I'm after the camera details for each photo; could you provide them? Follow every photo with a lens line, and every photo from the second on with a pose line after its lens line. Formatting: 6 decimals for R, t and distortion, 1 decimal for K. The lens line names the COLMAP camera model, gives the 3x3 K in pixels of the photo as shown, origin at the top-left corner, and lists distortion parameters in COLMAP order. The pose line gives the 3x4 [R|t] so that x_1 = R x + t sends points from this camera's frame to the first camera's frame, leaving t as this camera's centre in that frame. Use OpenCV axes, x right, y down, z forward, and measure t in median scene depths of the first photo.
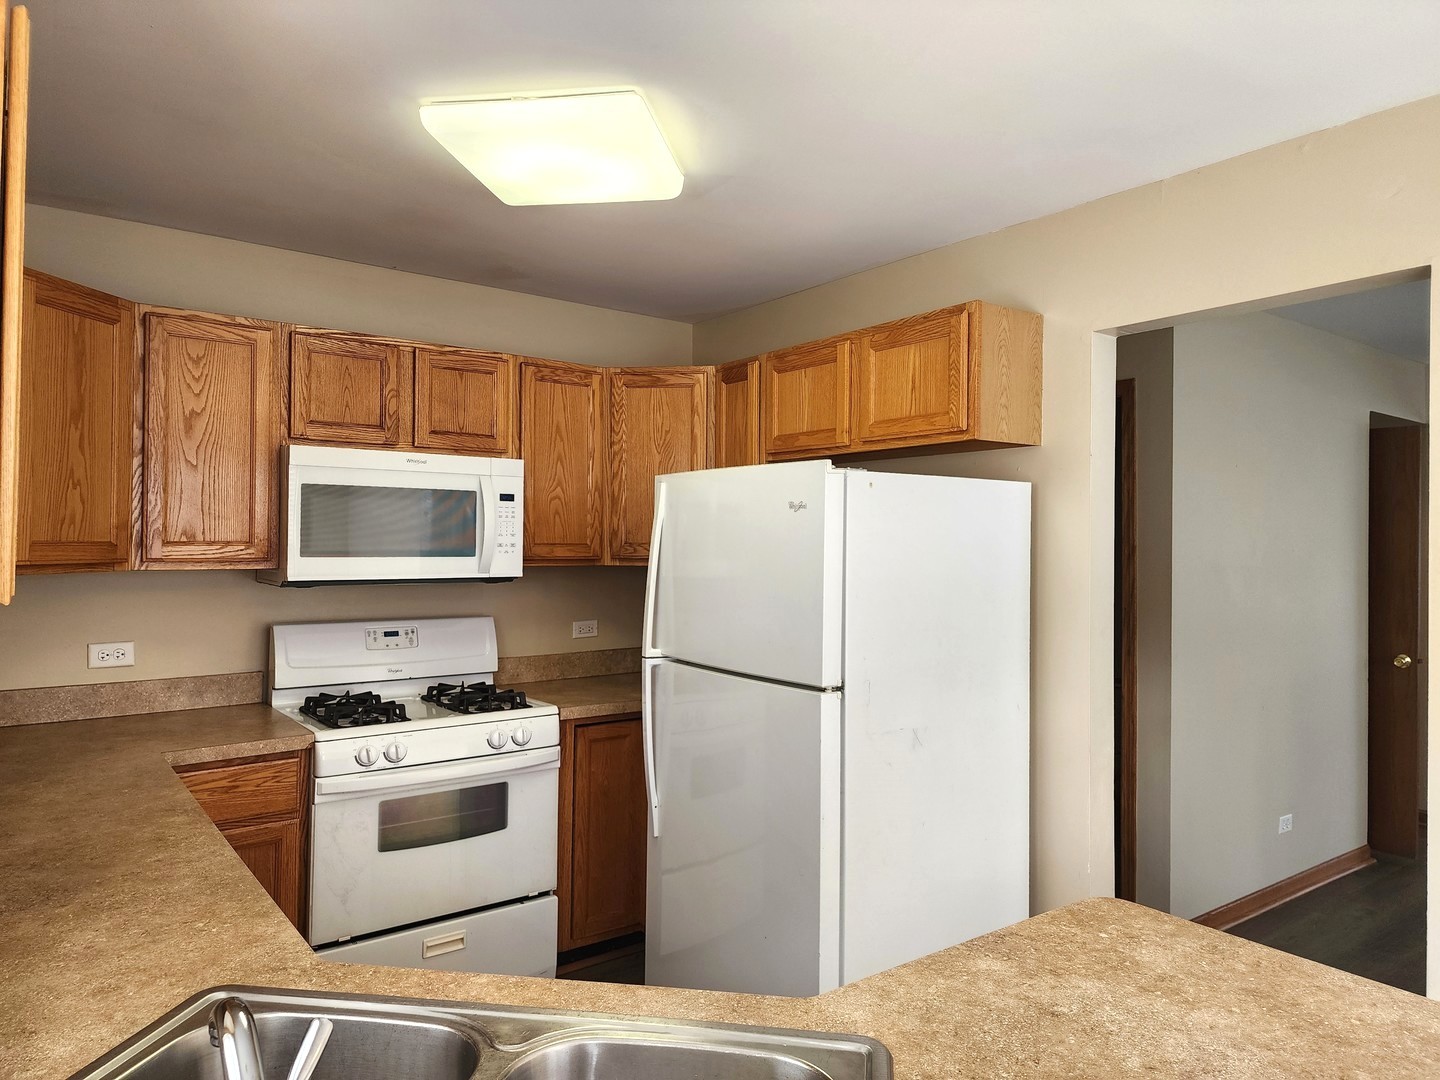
lens RADIAL K [[954.2, 0, 716.0], [0, 954.2, 534.2], [0, 0, 1]] dist [0.073700, -0.045603]
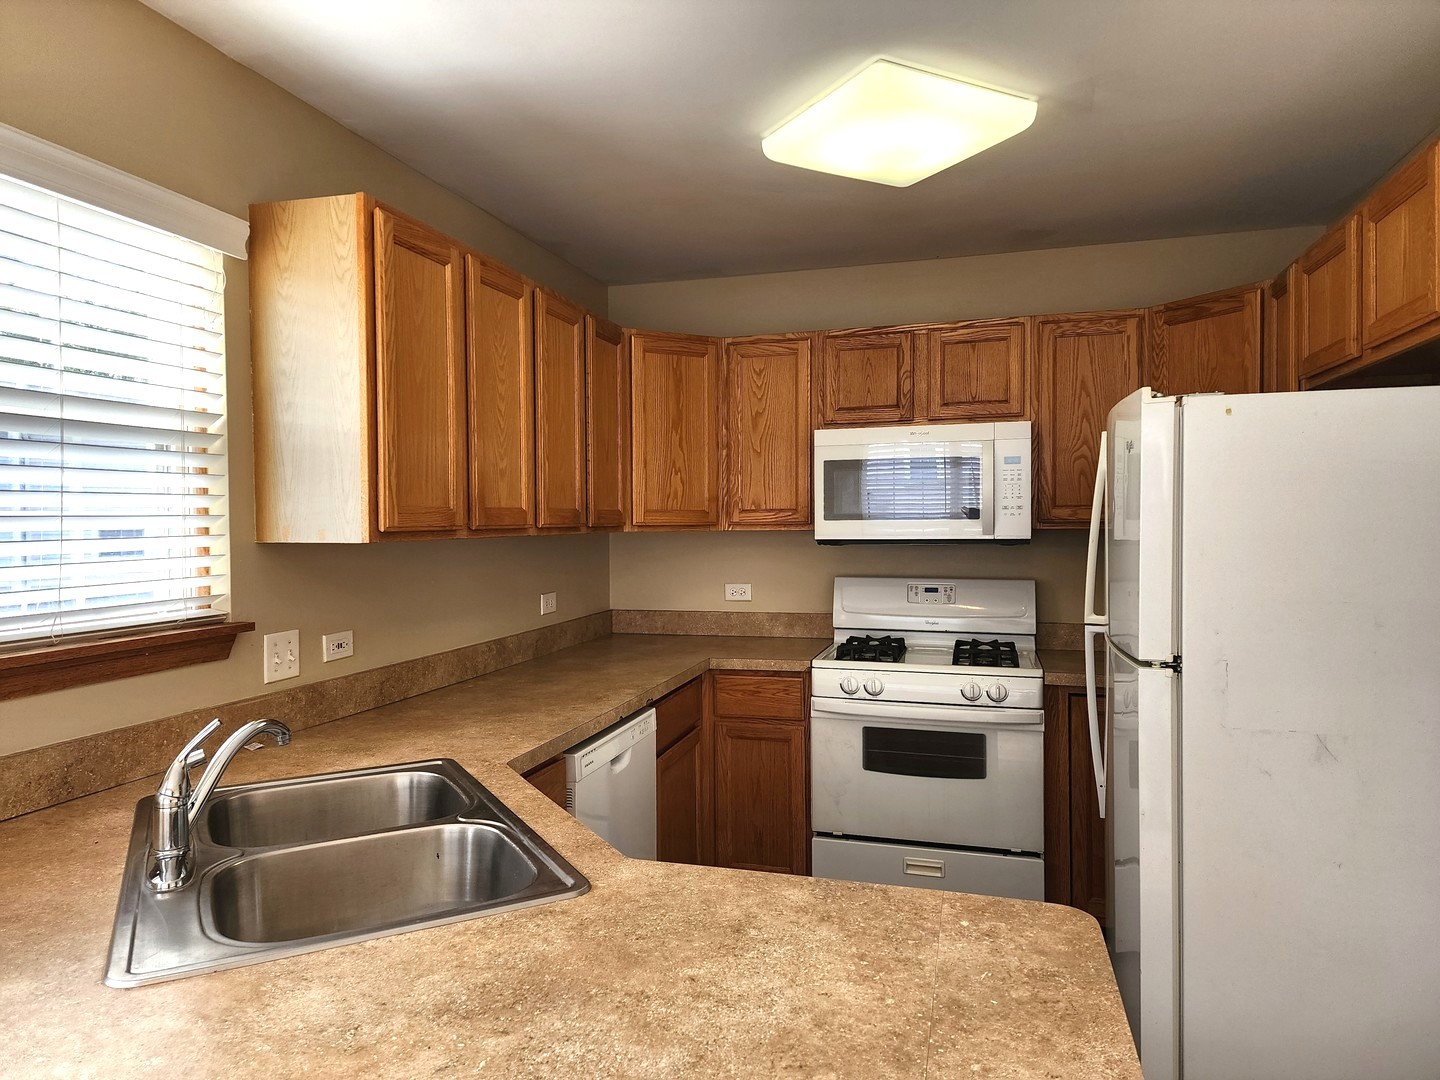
lens RADIAL K [[954.2, 0, 718.6], [0, 954.2, 544.8], [0, 0, 1]] dist [0.073700, -0.045603]
pose [[0.601245, 0.004021, -0.799055, 0.459772], [0.019068, 0.999630, 0.019378, 0.028532], [0.798837, -0.026887, 0.600946, 0.158018]]
